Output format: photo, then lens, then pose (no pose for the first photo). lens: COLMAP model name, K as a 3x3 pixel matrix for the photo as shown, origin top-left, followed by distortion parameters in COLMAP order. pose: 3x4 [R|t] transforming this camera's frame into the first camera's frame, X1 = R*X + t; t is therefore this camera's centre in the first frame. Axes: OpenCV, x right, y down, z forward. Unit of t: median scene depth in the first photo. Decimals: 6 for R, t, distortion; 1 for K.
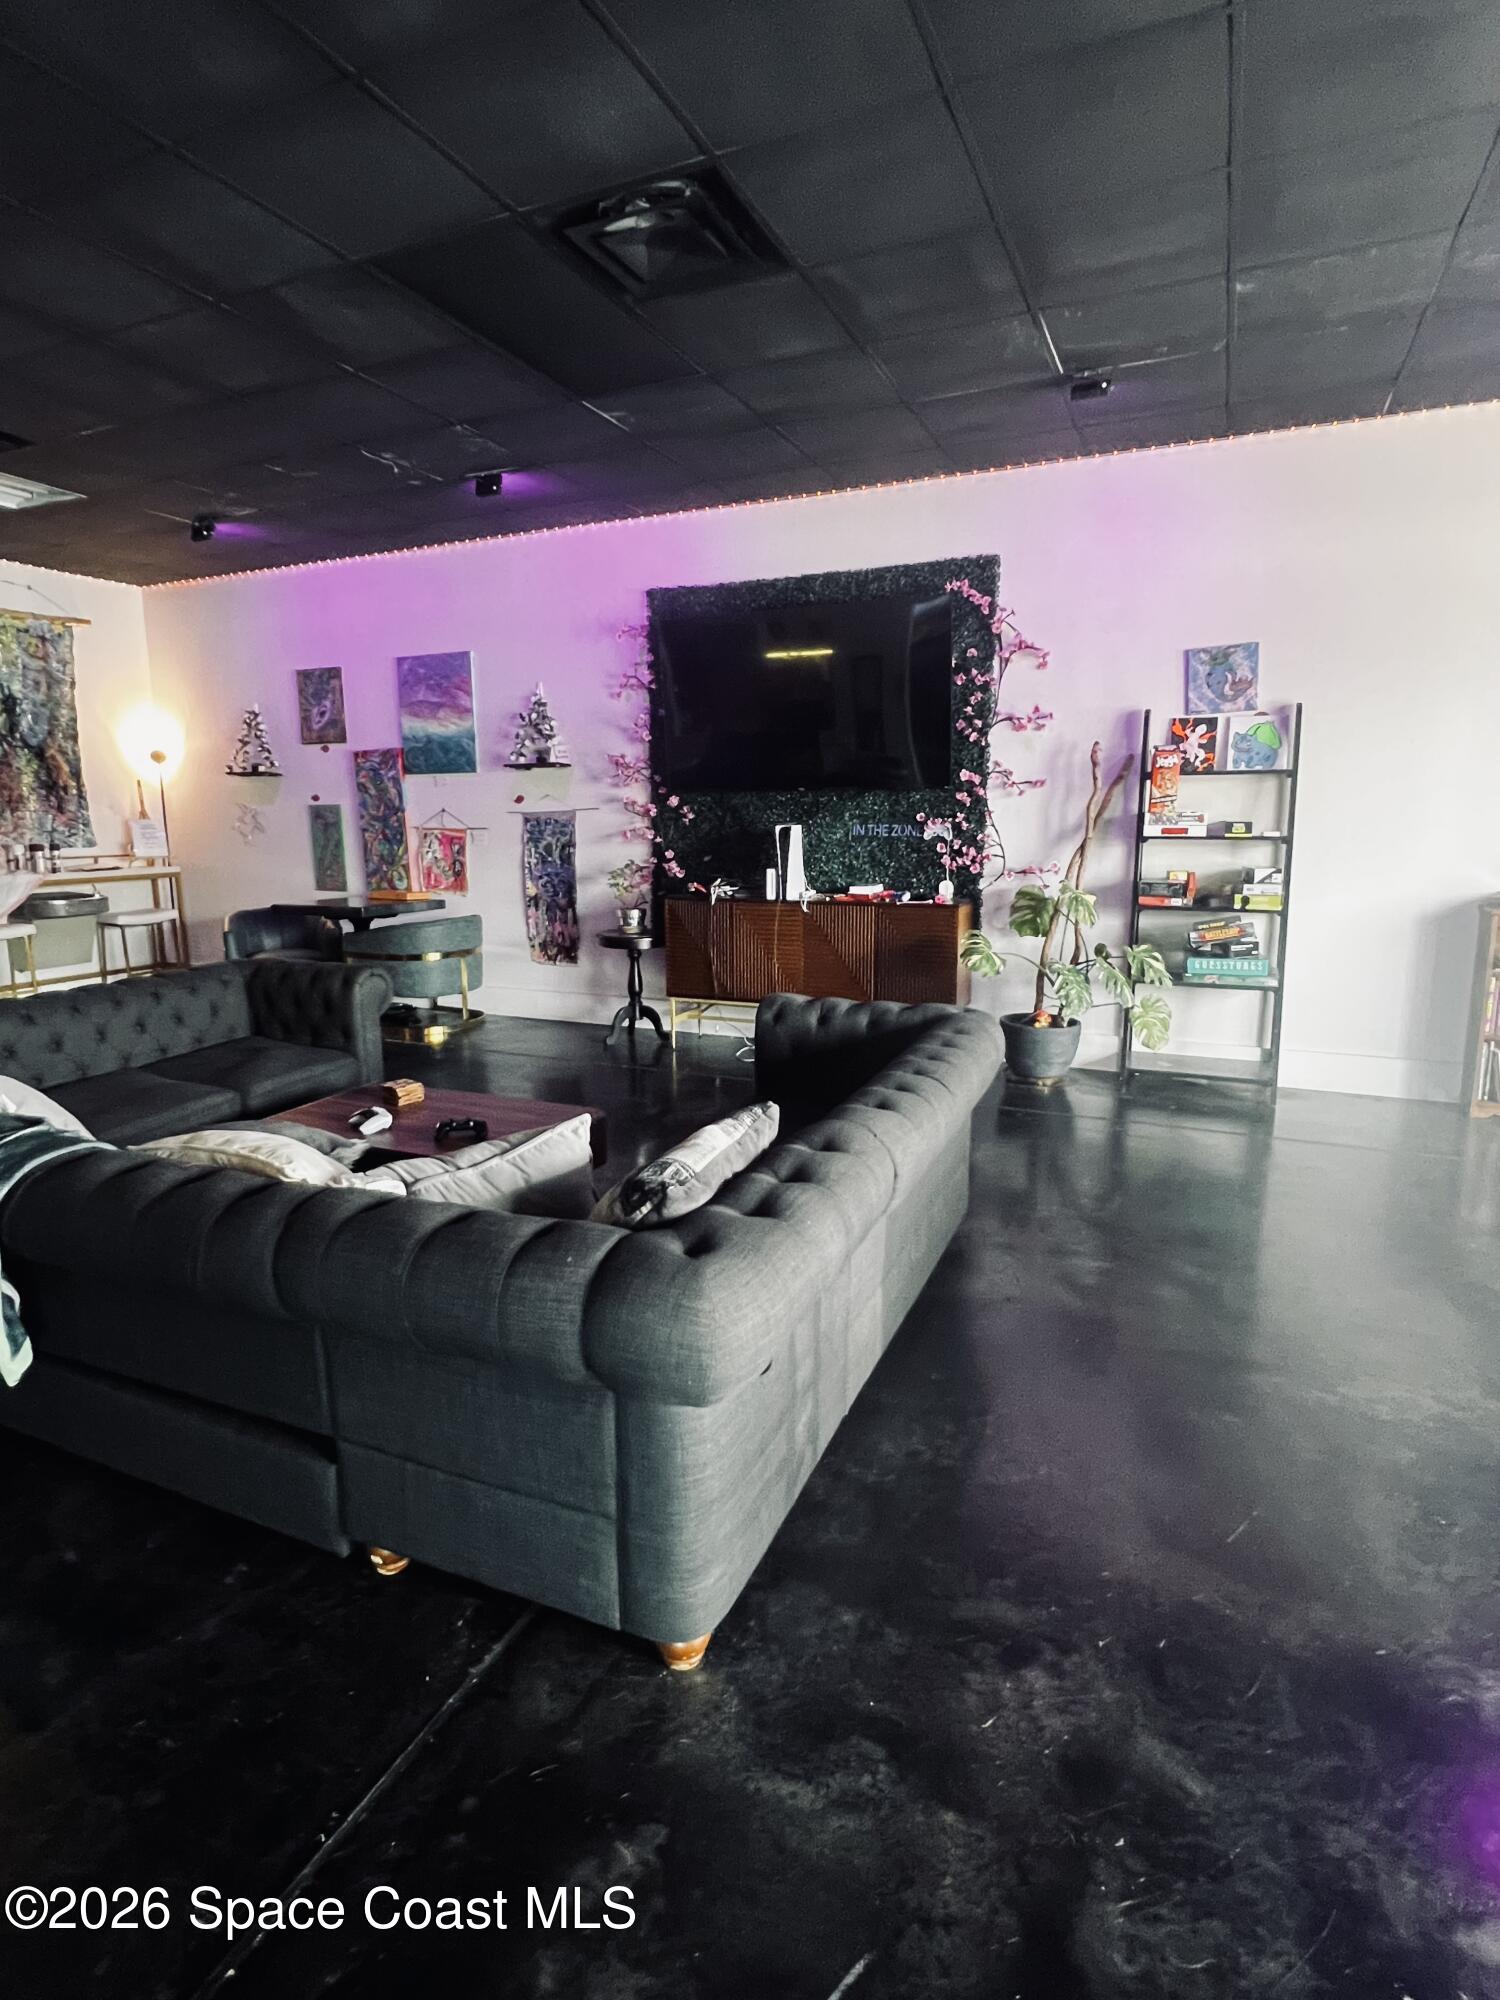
lens RADIAL K [[1044.7, 0, 748.9], [0, 1044.7, 990.6], [0, 0, 1]] dist [-0.002162, 0.000491]
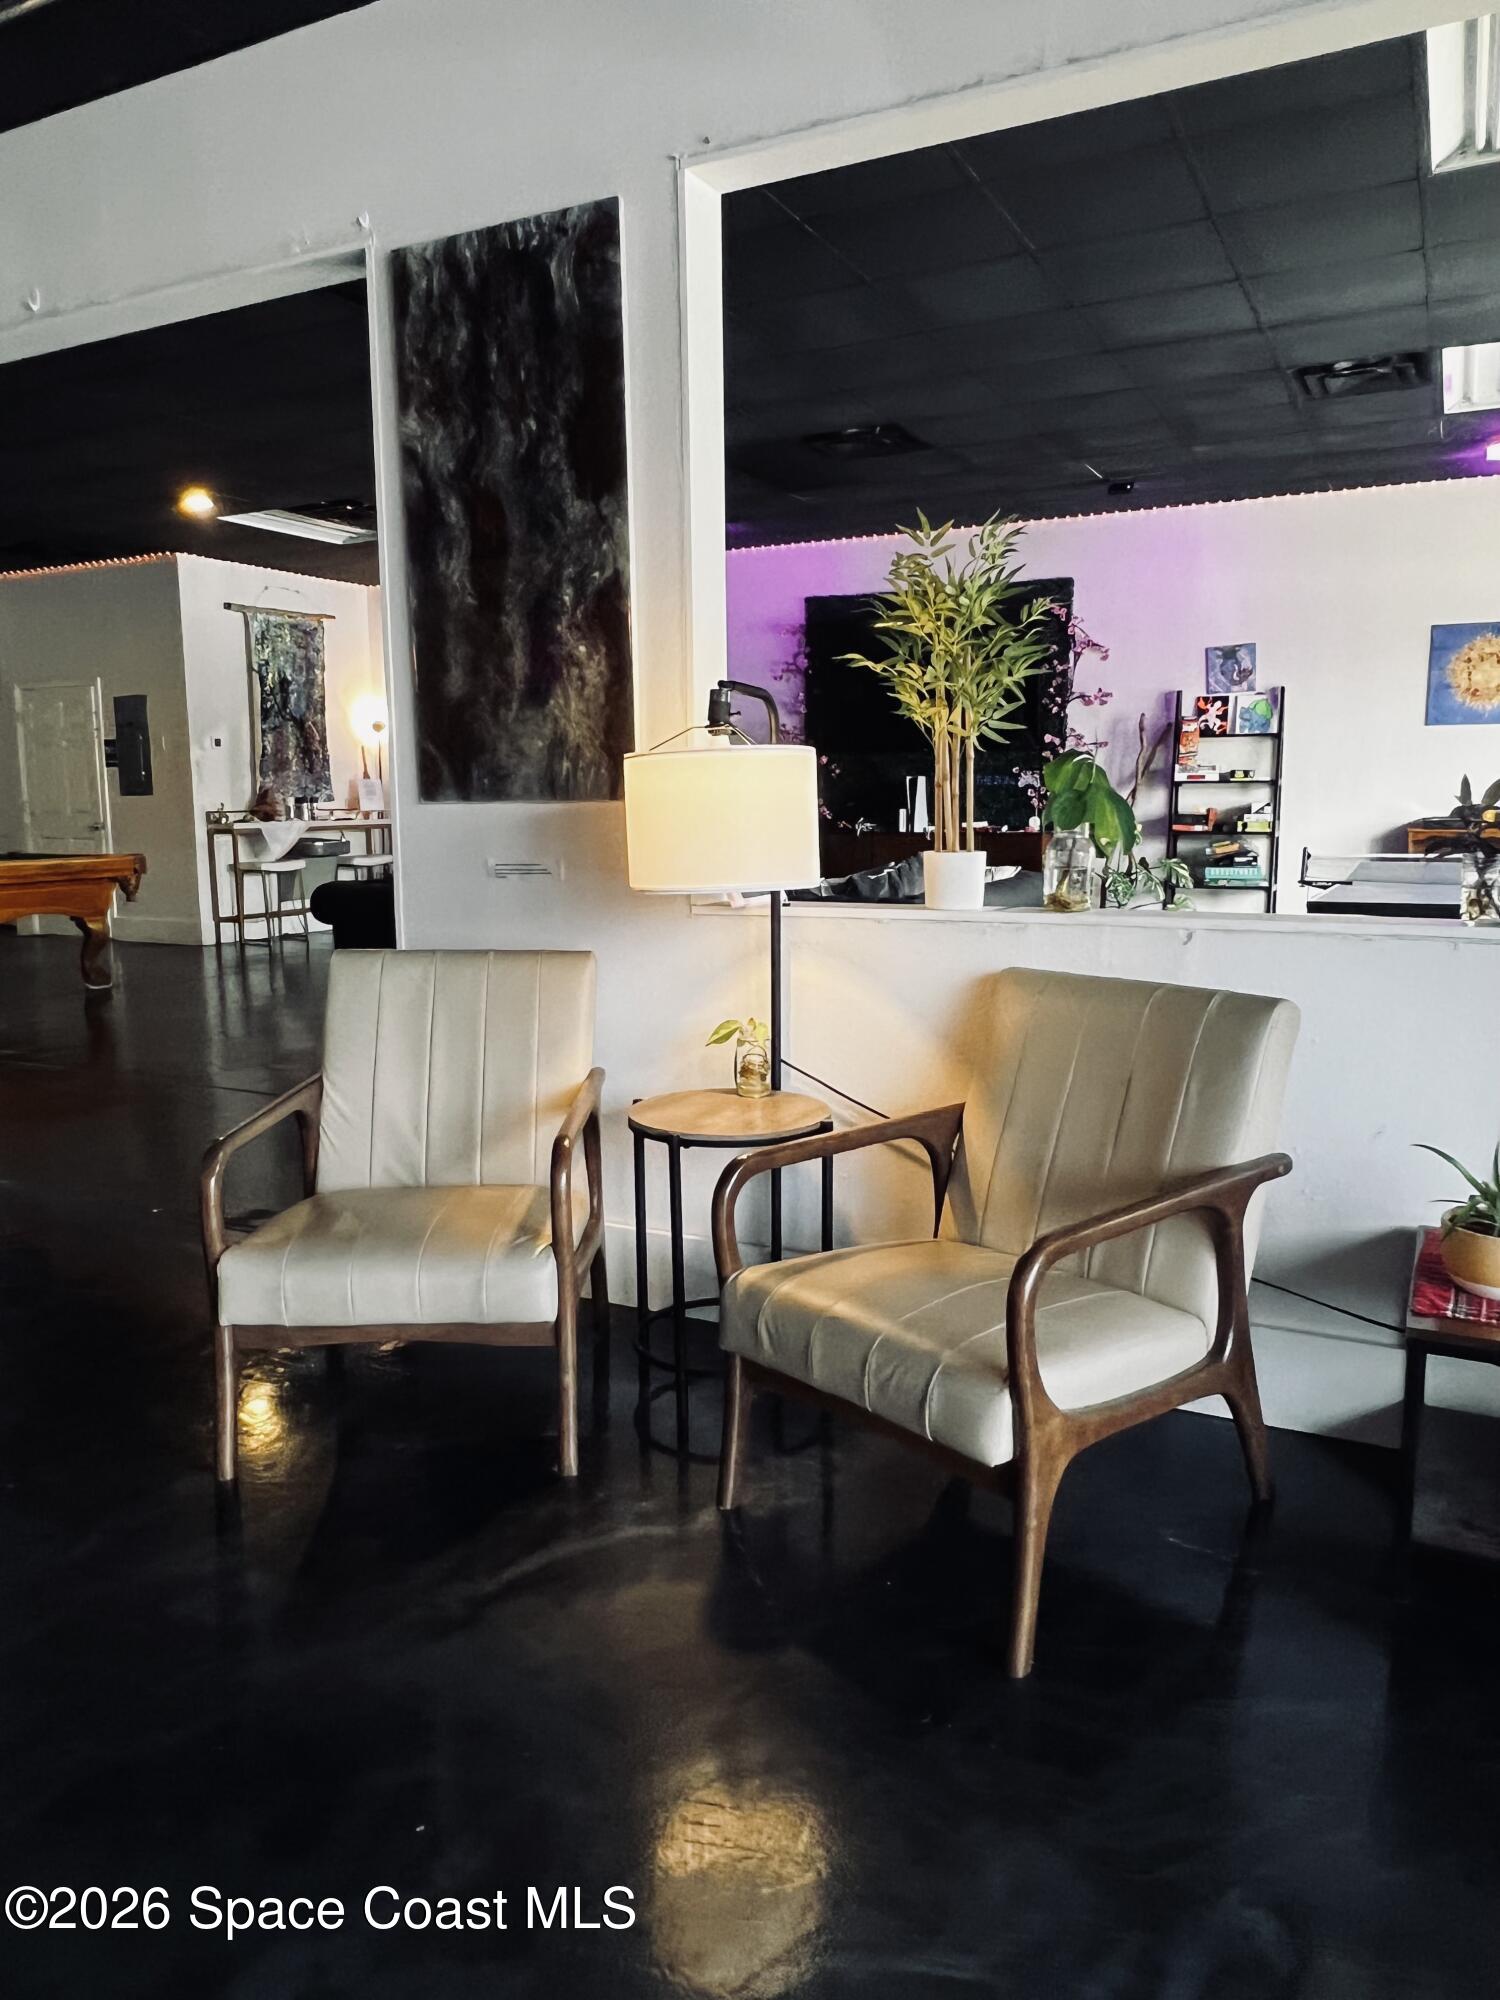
lens RADIAL K [[1350.5, 0, 766.2], [0, 1350.5, 990.9], [0, 0, 1]] dist [-0.003022, -0.002709]
pose [[0.999022, 0.005079, -0.043917, -0.073530], [-0.006204, 0.999655, -0.025527, 0.154979], [0.043773, 0.025774, 0.998709, -0.697153]]
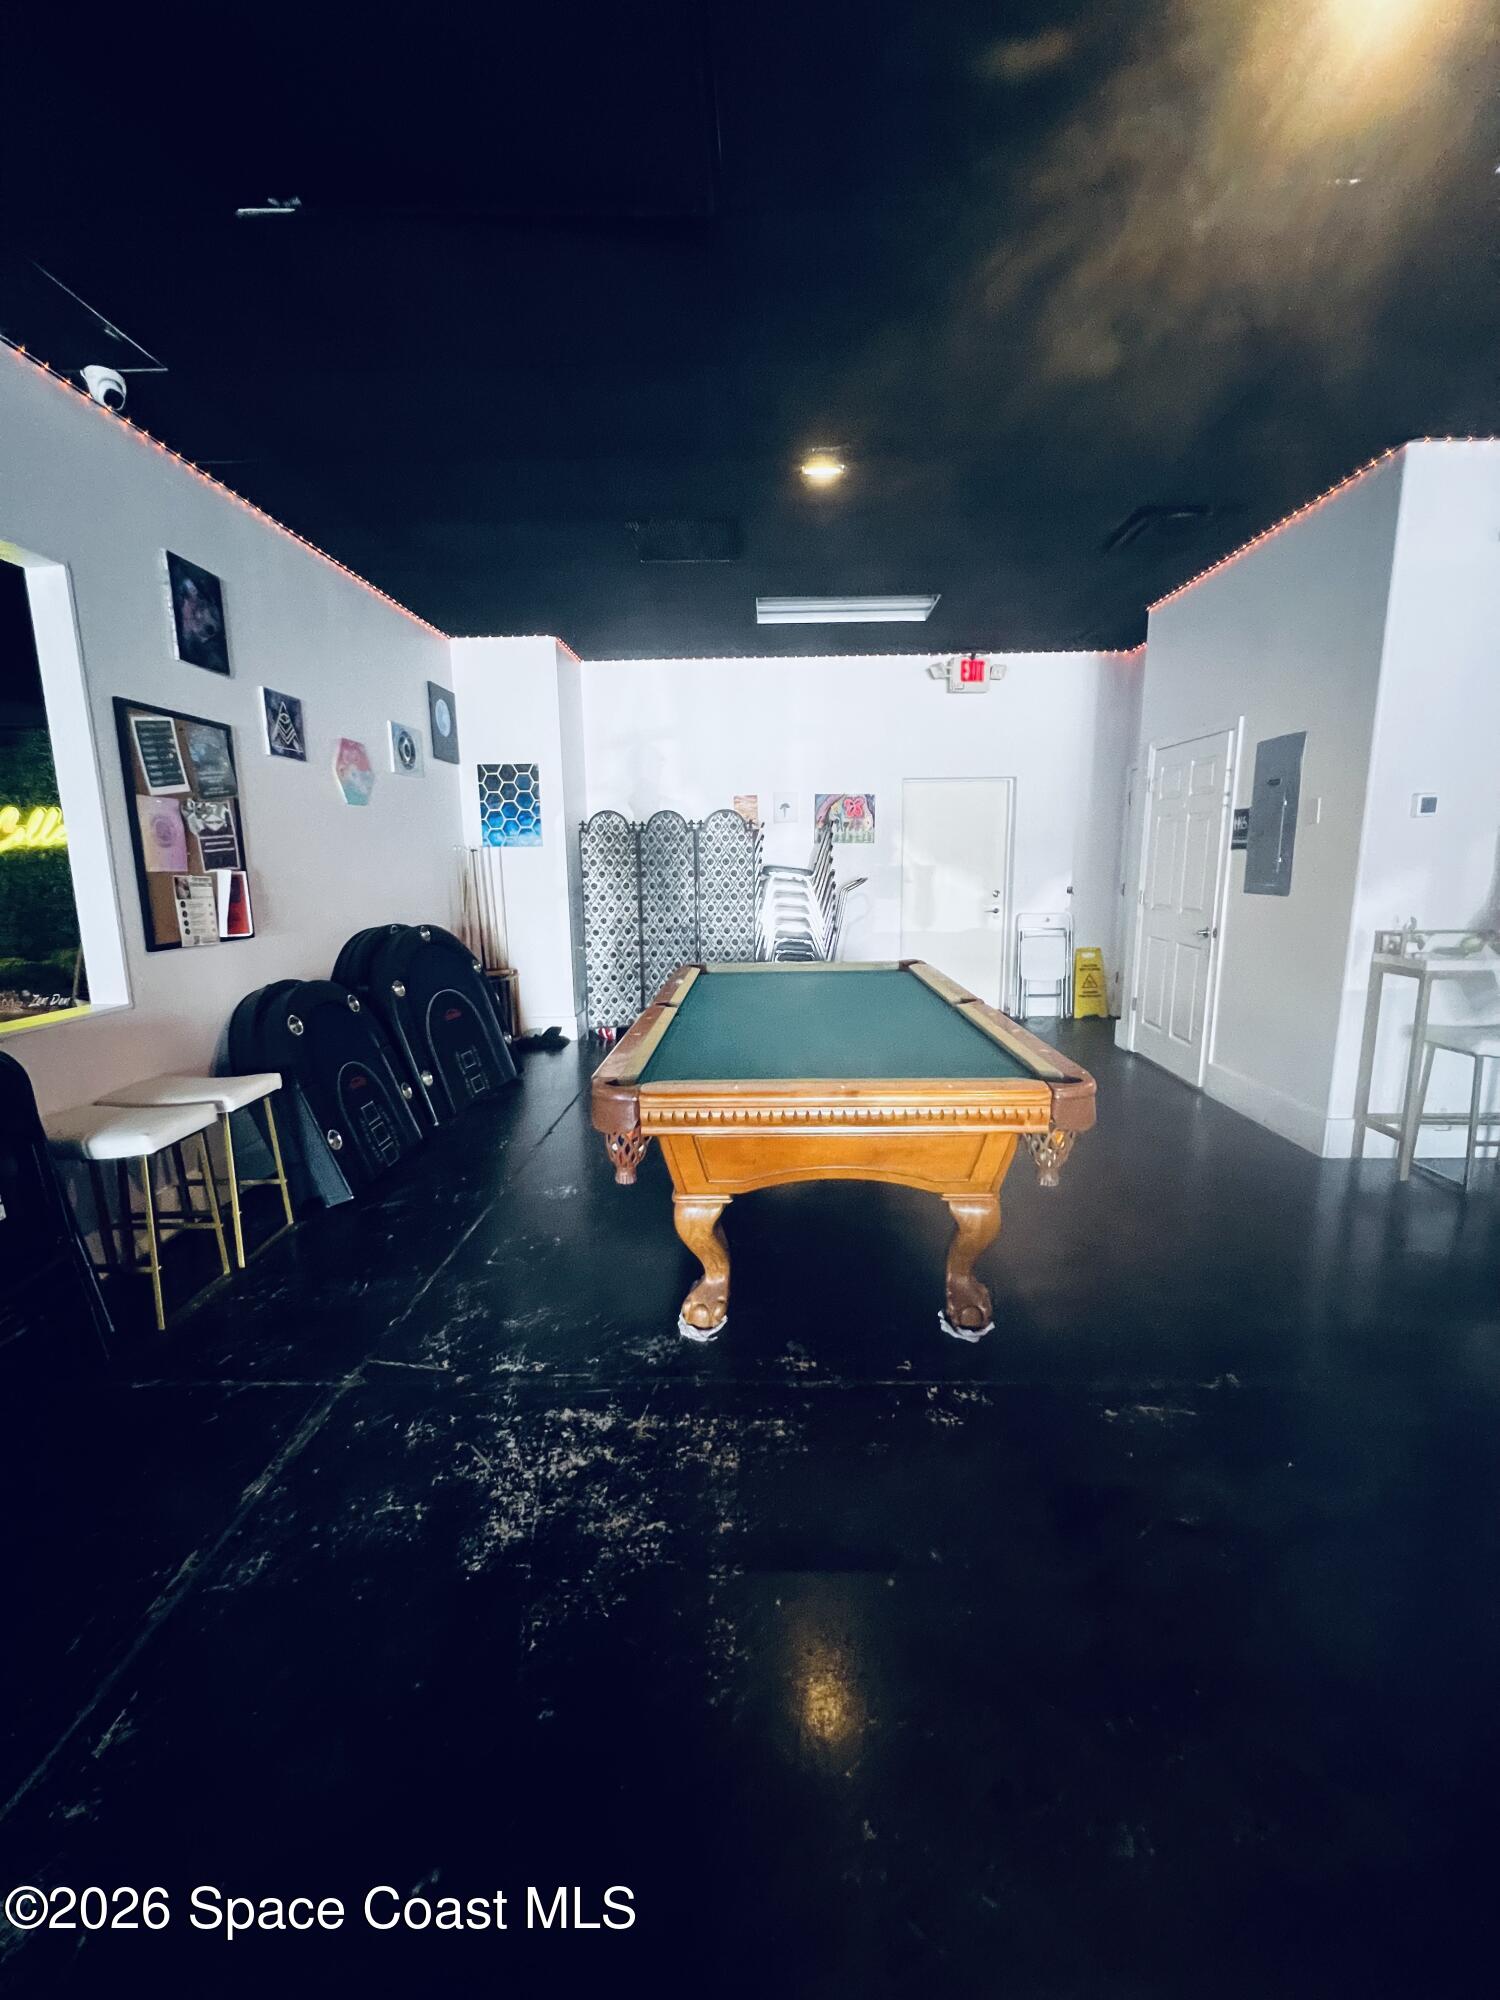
lens RADIAL K [[795.3, 0, 750.4], [0, 795.3, 992.5], [0, 0, 1]] dist [-0.001921, 0.000353]
pose [[0.387960, 0.158578, -0.907932, -0.548193], [-0.148983, 0.982923, 0.108015, -0.080776], [0.909555, 0.093361, 0.404960, 0.430600]]
